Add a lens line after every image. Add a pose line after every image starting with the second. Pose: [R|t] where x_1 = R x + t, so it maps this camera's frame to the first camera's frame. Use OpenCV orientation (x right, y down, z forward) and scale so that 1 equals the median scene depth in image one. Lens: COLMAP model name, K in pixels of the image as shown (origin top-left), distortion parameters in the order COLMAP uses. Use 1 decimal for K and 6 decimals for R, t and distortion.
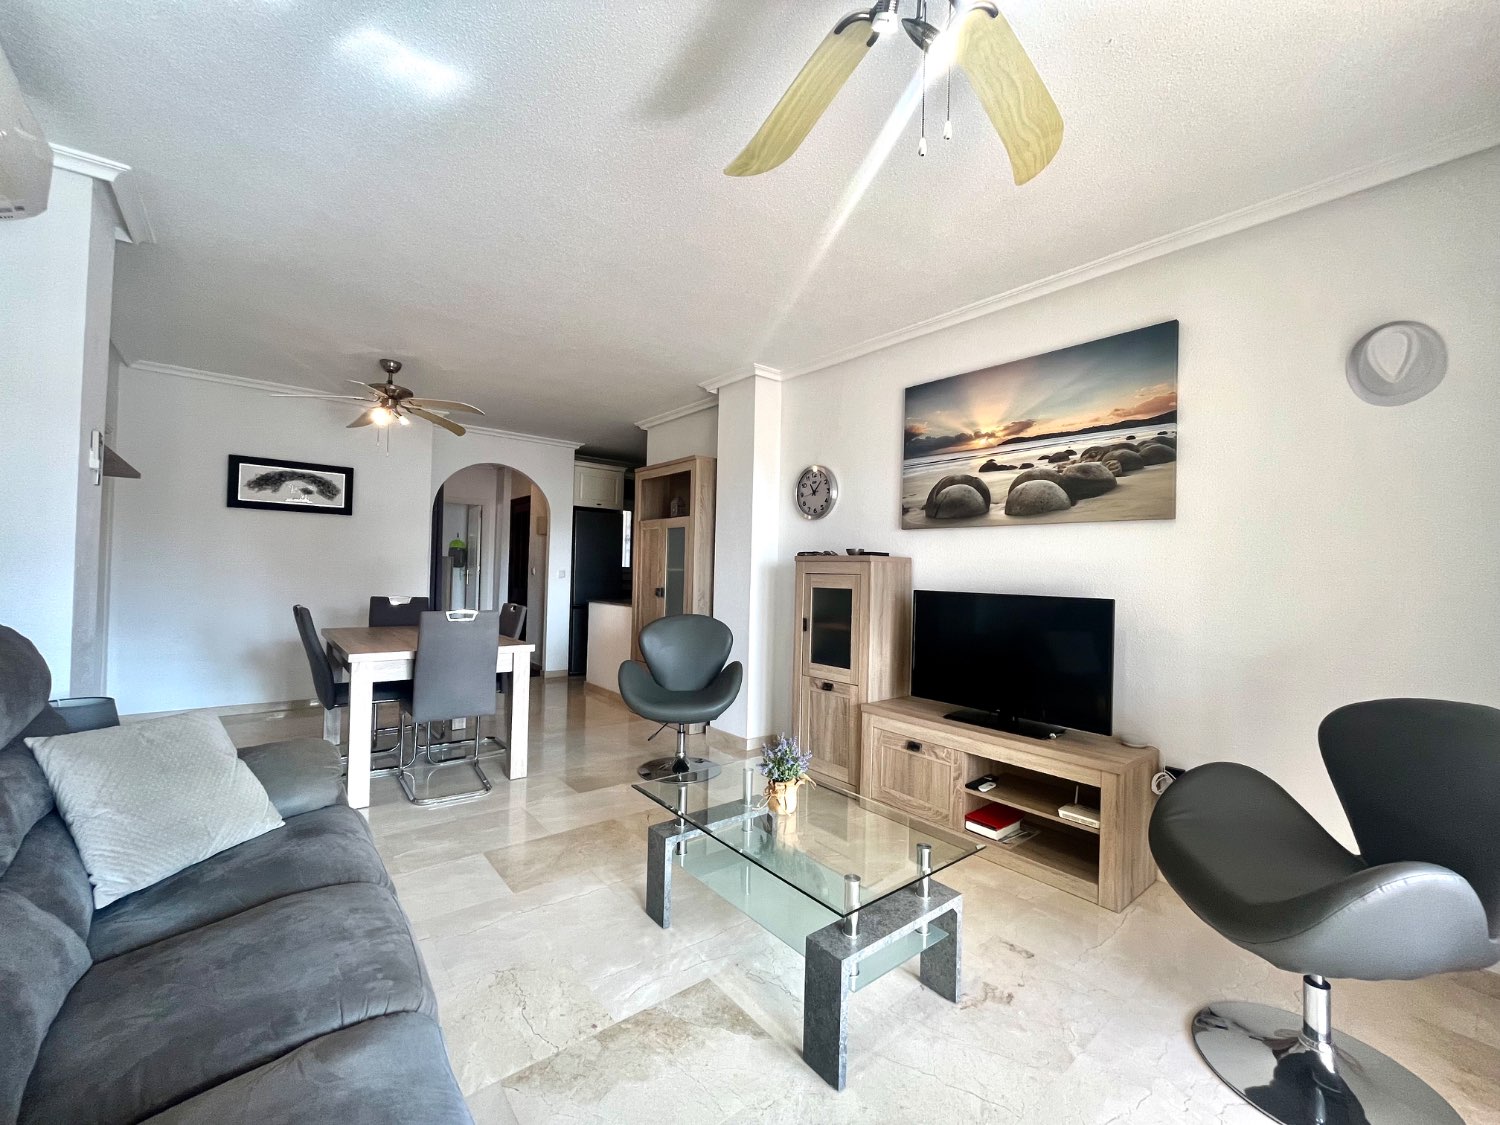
lens RADIAL K [[602.7, 0, 739.1], [0, 602.7, 564.8], [0, 0, 1]] dist [-0.003778, -0.000592]
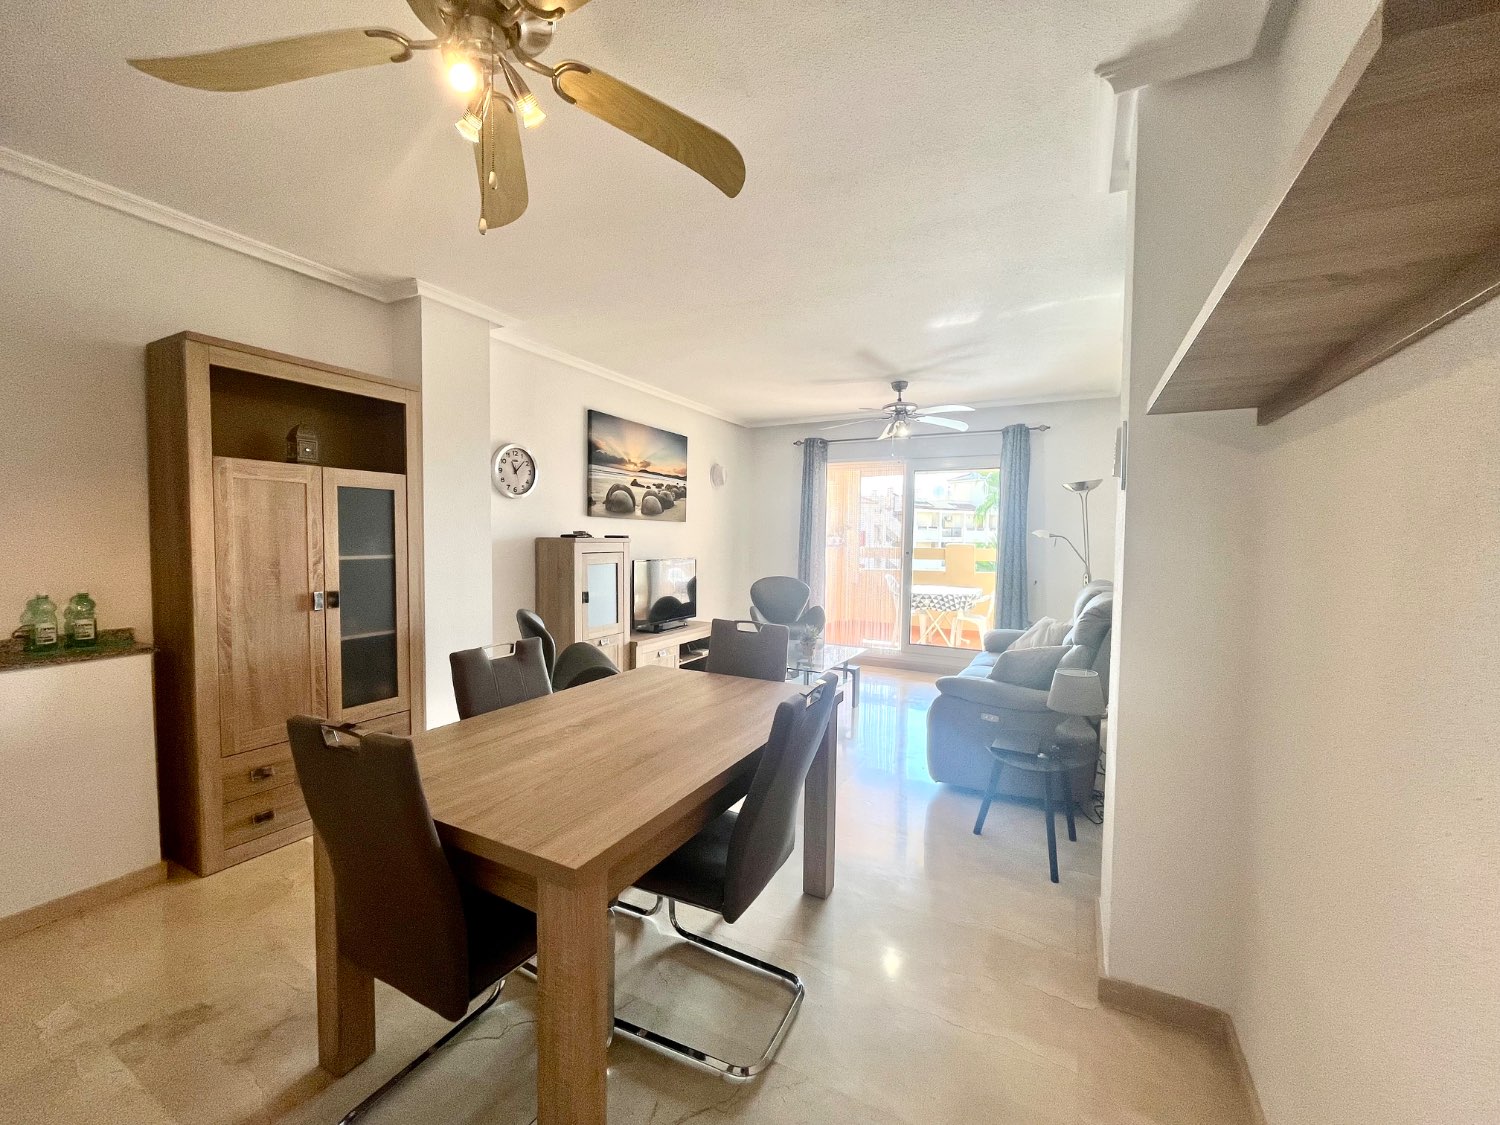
lens RADIAL K [[602.7, 0, 754.2], [0, 602.7, 564.4], [0, 0, 1]] dist [-0.003778, -0.000592]
pose [[-0.403117, -0.070184, 0.912453, -1.143595], [-0.030469, 0.997531, 0.063267, -0.050414], [-0.914641, -0.002297, -0.404260, 1.256479]]
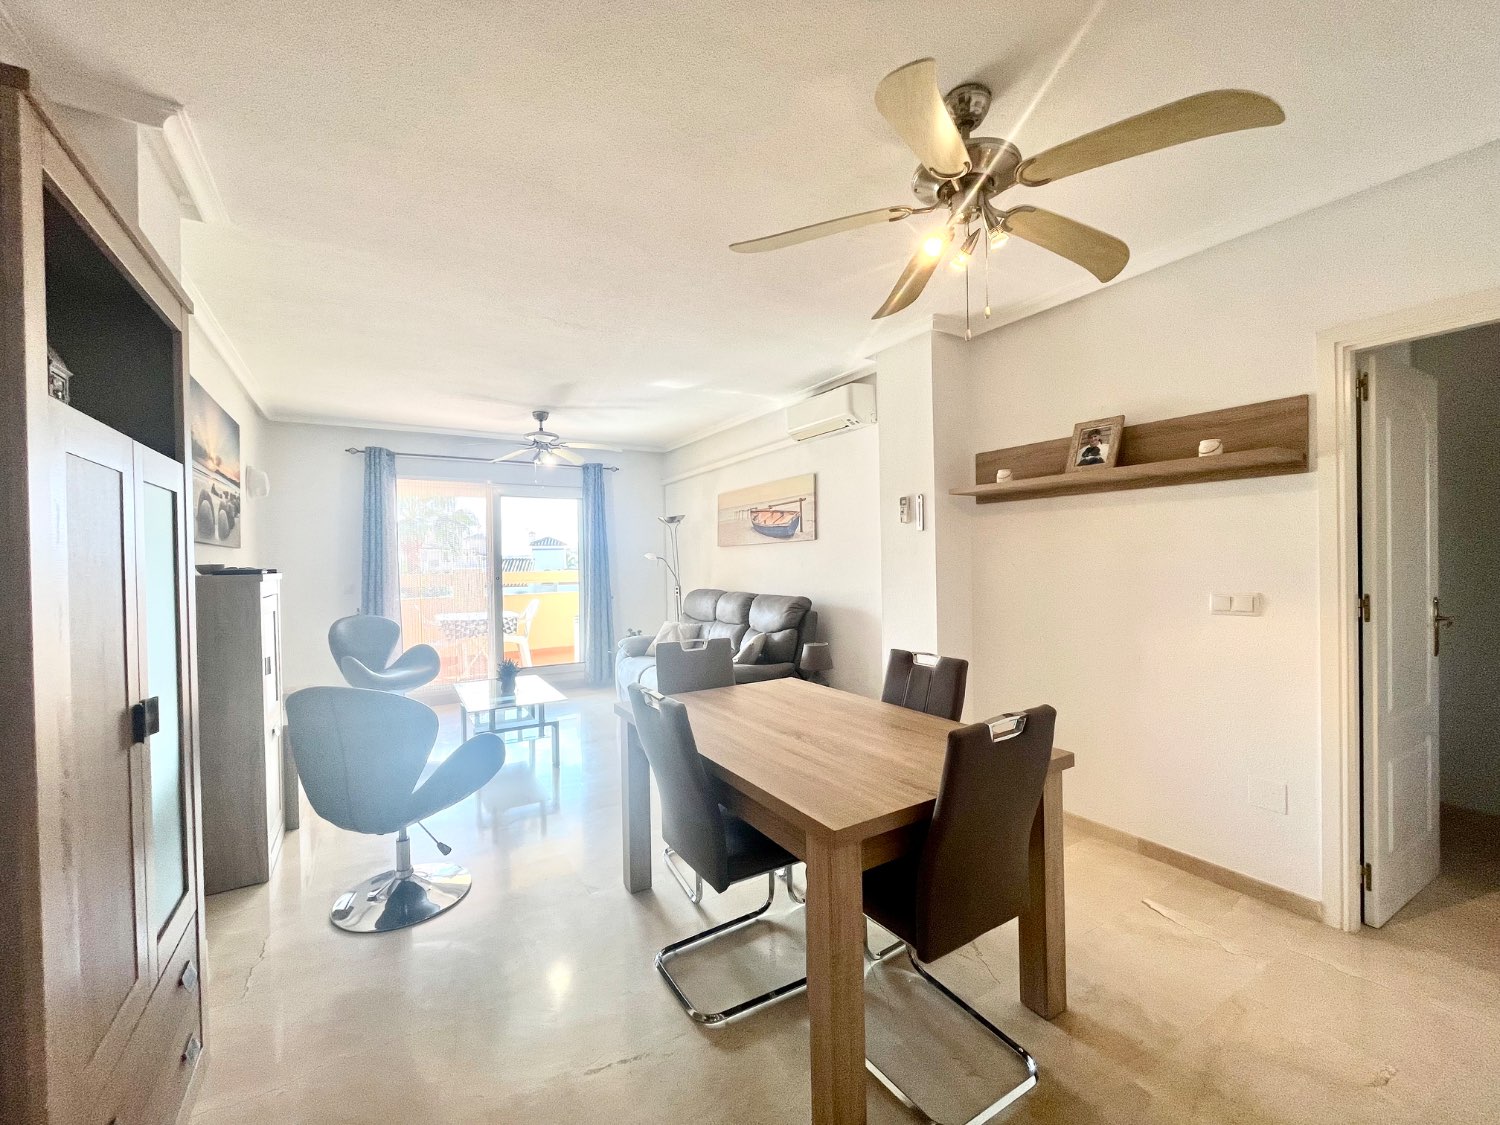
lens RADIAL K [[602.7, 0, 741.2], [0, 602.7, 562.3], [0, 0, 1]] dist [-0.003778, -0.000592]
pose [[-0.990758, -0.009039, 0.135338, -0.614269], [-0.009190, 0.999958, -0.000494, -0.037178], [-0.135328, -0.001733, -0.990799, 1.780243]]
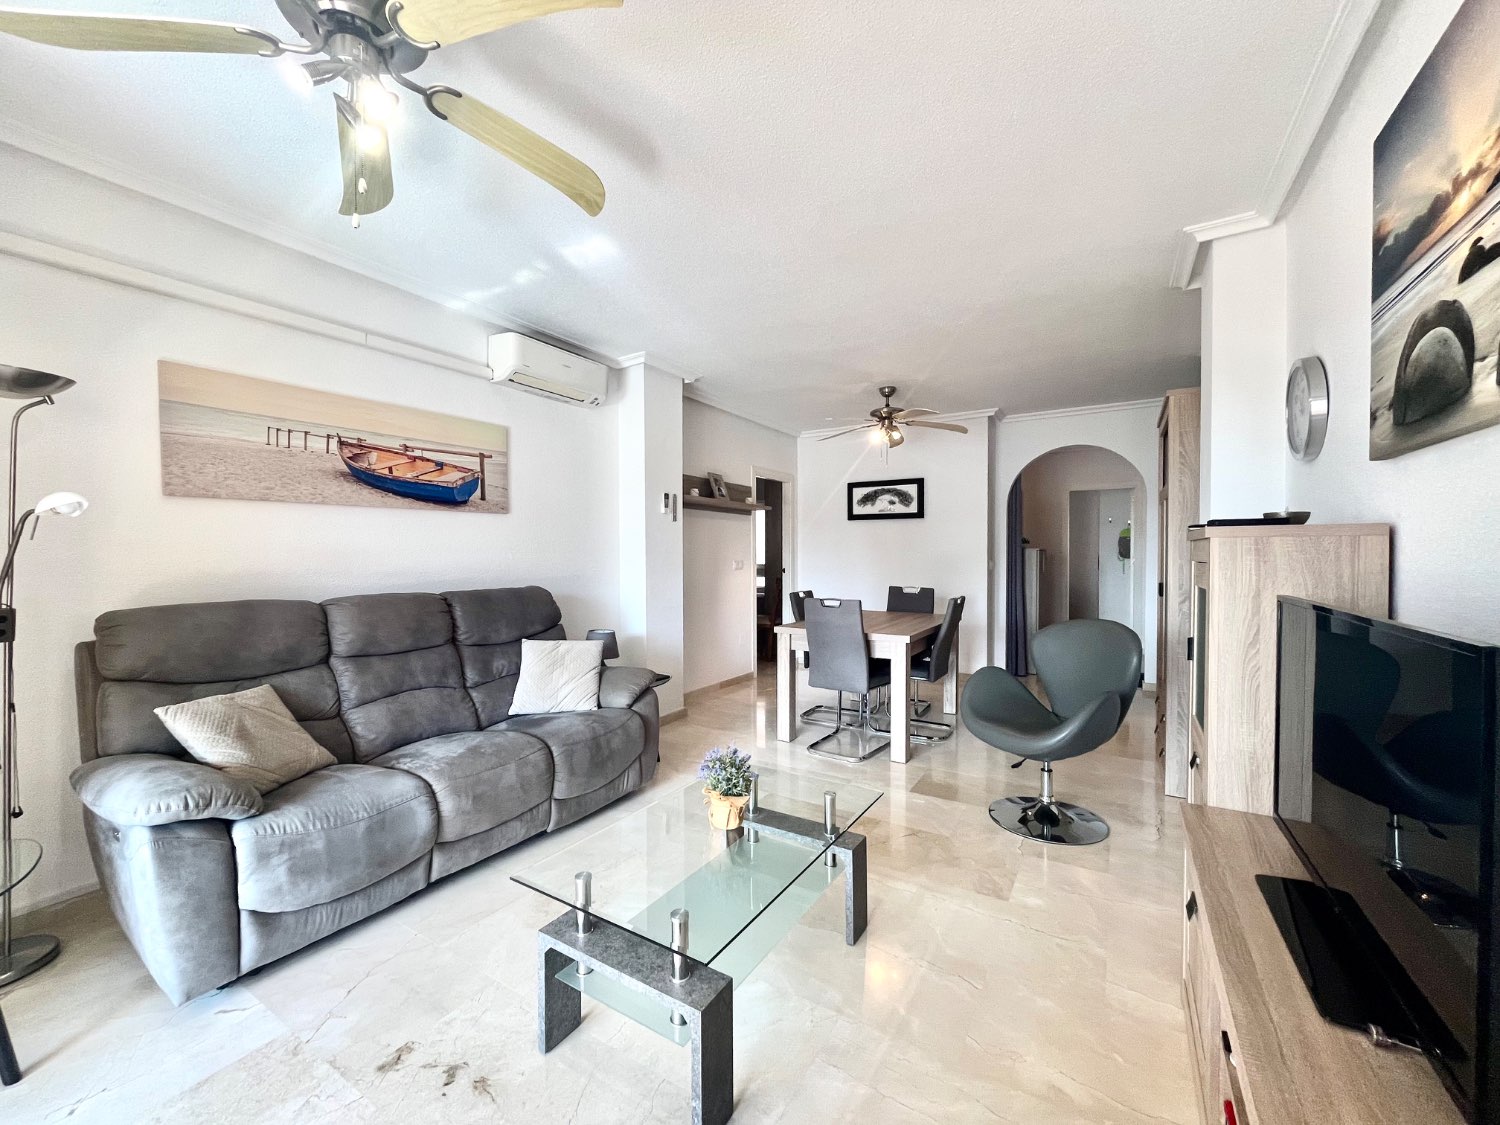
lens RADIAL K [[602.7, 0, 748.6], [0, 602.7, 566.5], [0, 0, 1]] dist [-0.003778, -0.000592]
pose [[0.335352, -0.006672, -0.942069, 0.555799], [0.019117, 0.999817, -0.000276, 0.010802], [0.941899, -0.017917, 0.335419, 0.430044]]
